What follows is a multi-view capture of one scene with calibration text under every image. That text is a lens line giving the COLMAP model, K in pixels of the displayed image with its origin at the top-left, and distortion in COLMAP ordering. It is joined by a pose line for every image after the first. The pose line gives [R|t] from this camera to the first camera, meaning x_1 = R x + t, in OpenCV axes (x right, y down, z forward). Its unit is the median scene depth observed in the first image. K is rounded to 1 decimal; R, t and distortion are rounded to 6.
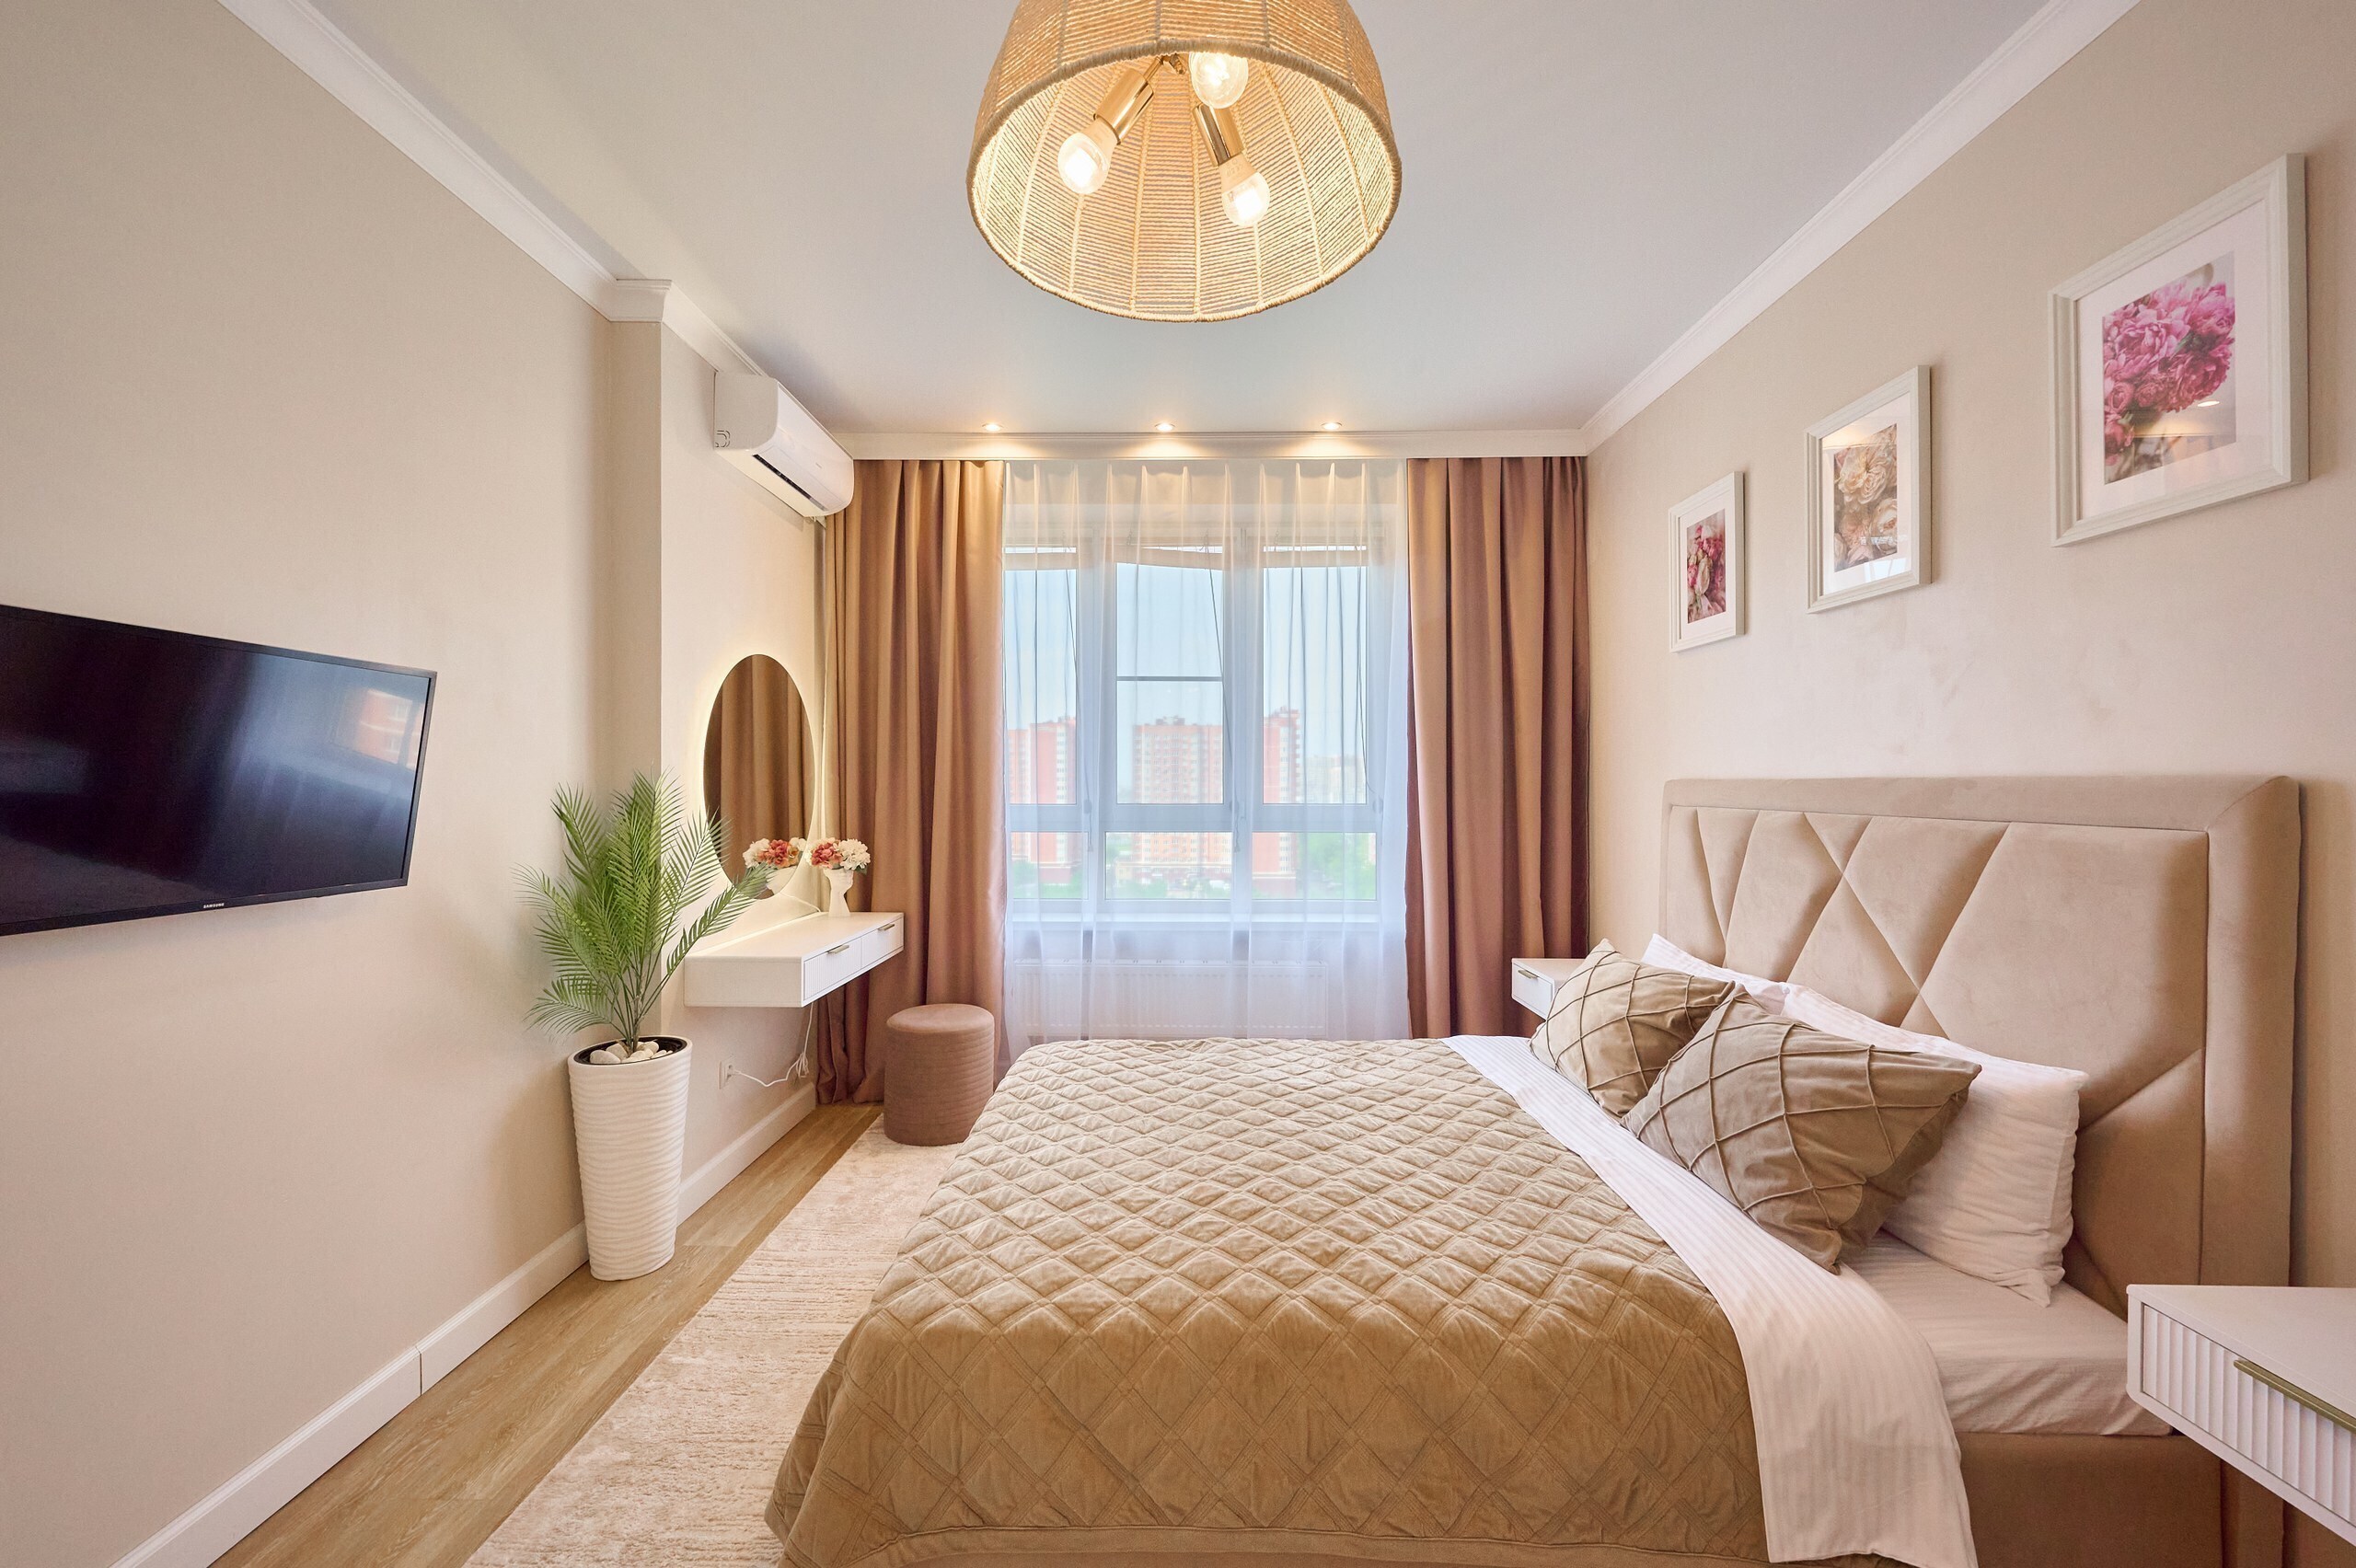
lens RADIAL K [[932.6, 0, 1173.4], [0, 932.6, 793.7], [0, 0, 1]] dist [0.000356, 0.000038]
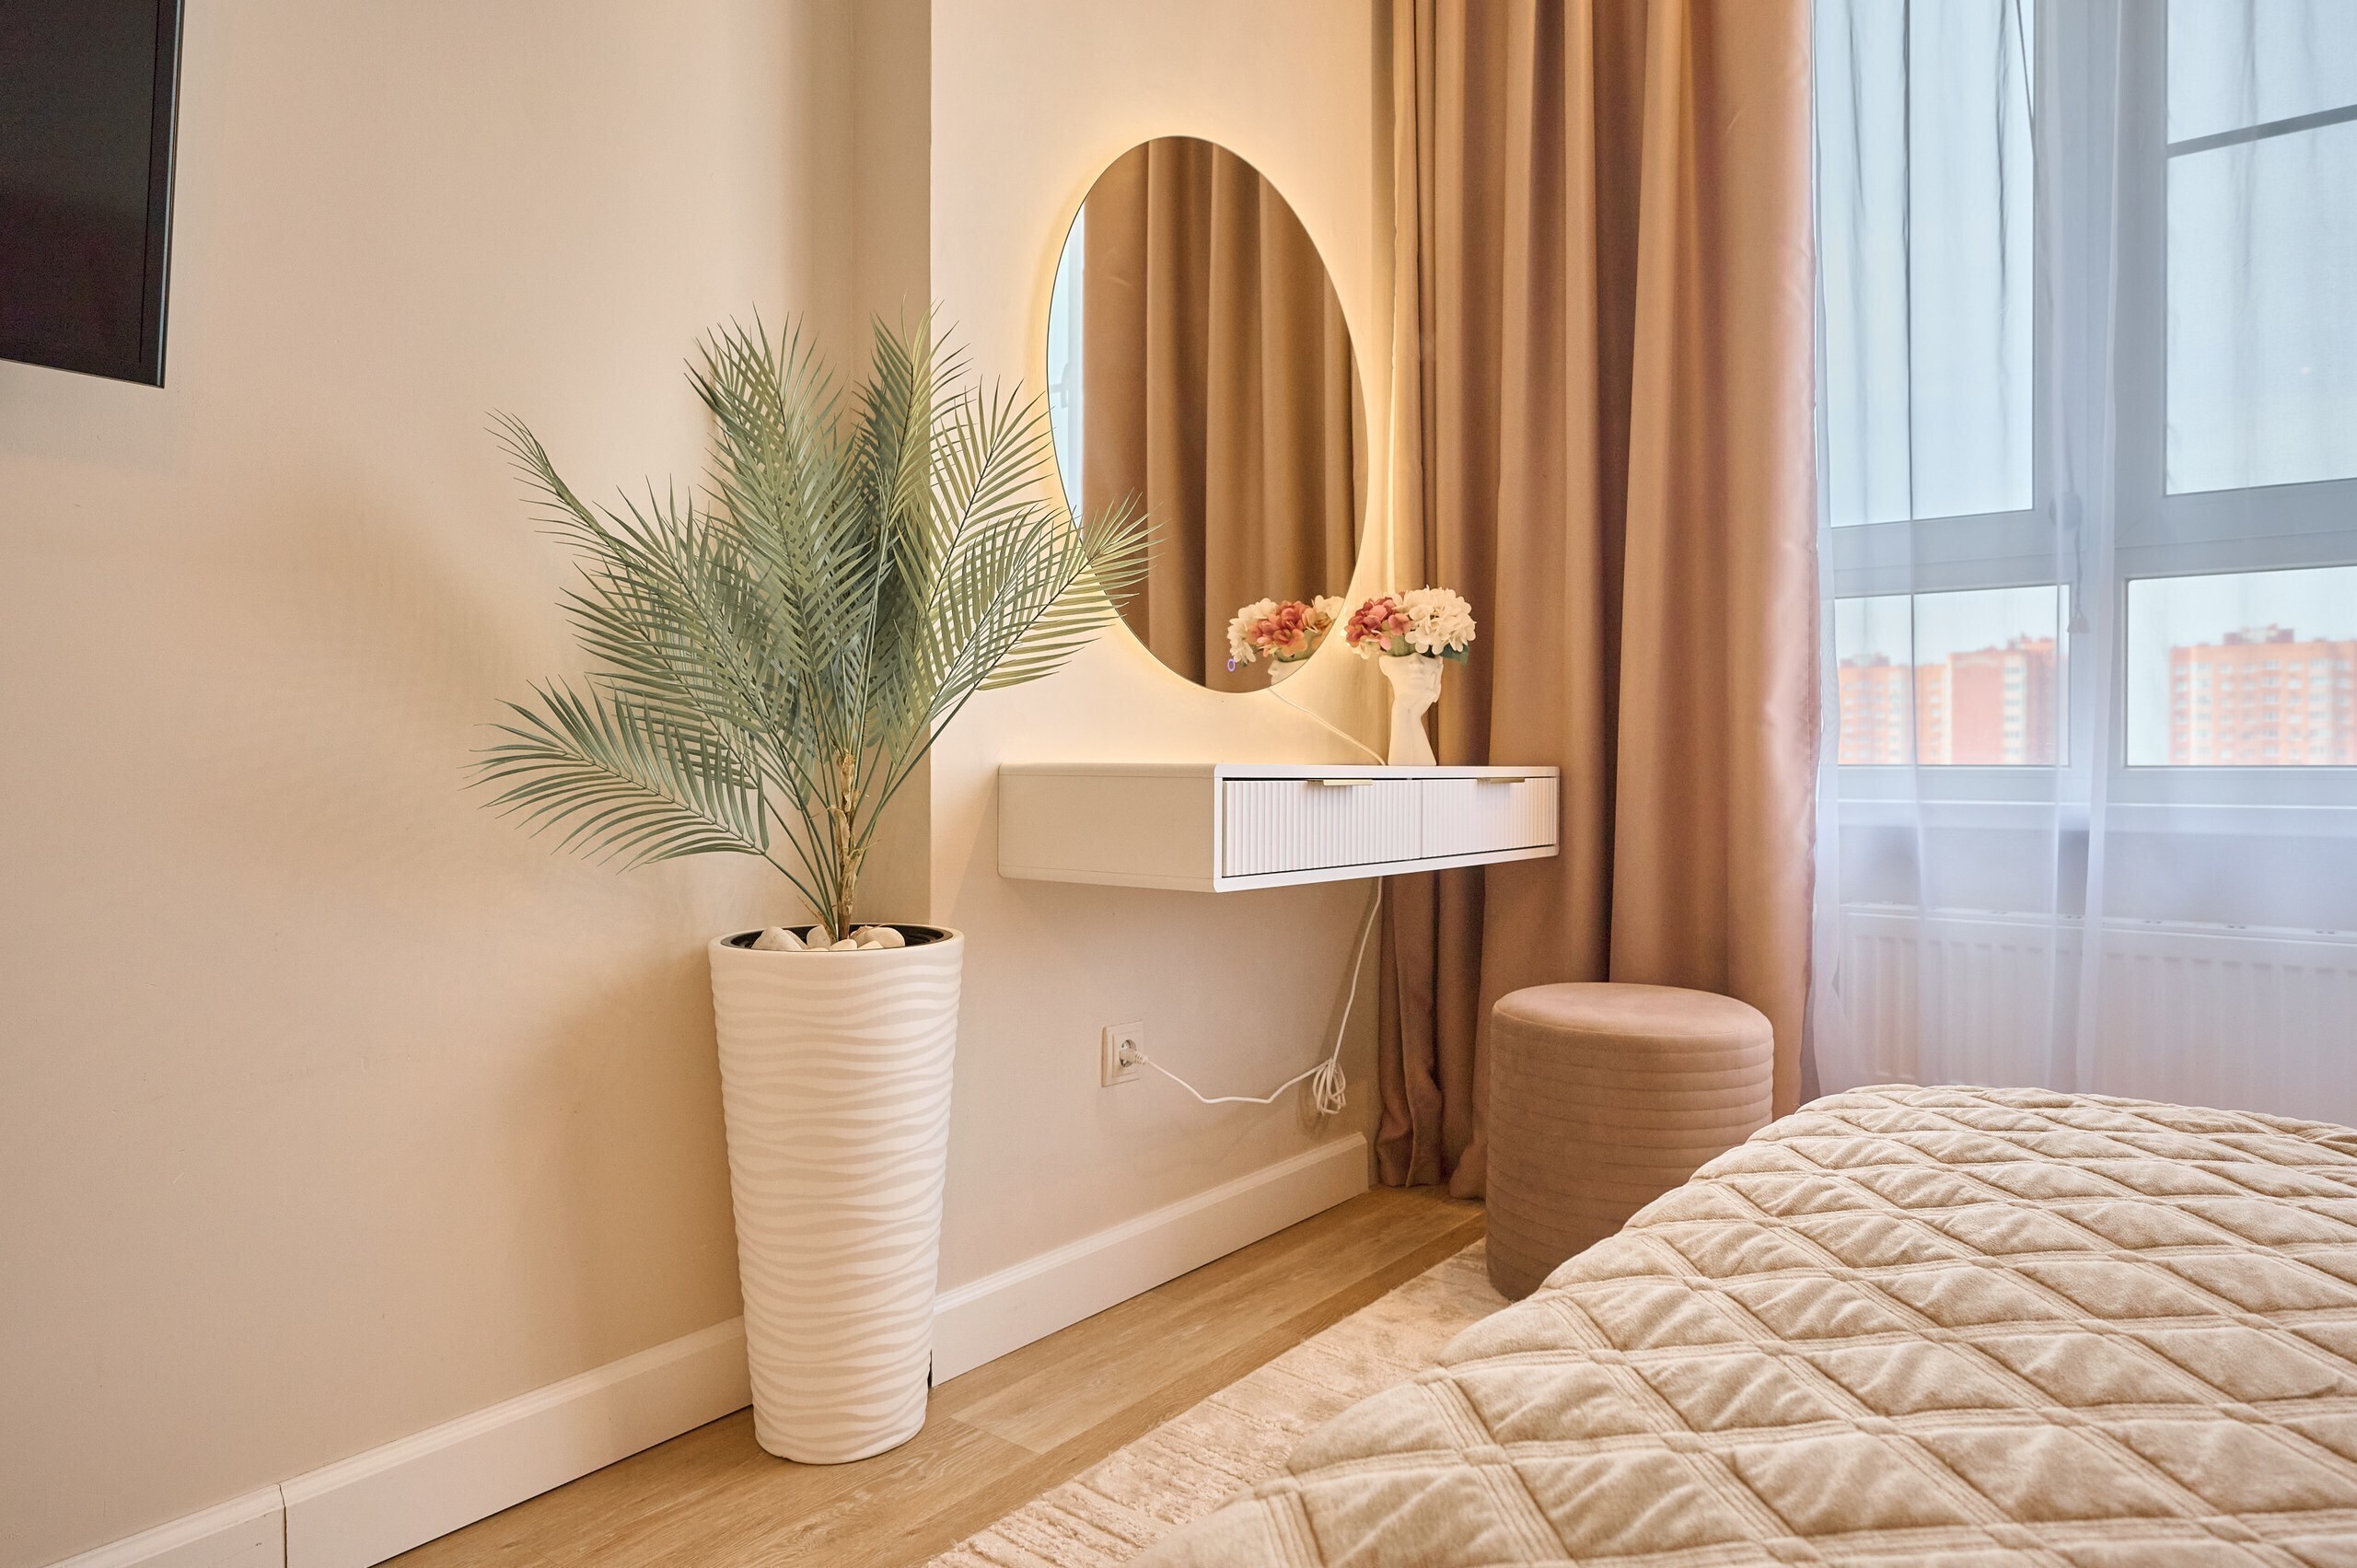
lens RADIAL K [[1428.0, 0, 1178.5], [0, 1428.0, 784.0], [0, 0, 1]] dist [0.001431, 0.001690]
pose [[0.796736, 0.003542, -0.604318, -0.050875], [-0.004253, 0.999991, 0.000254, 0.198912], [0.604313, 0.002368, 0.796743, 0.554842]]
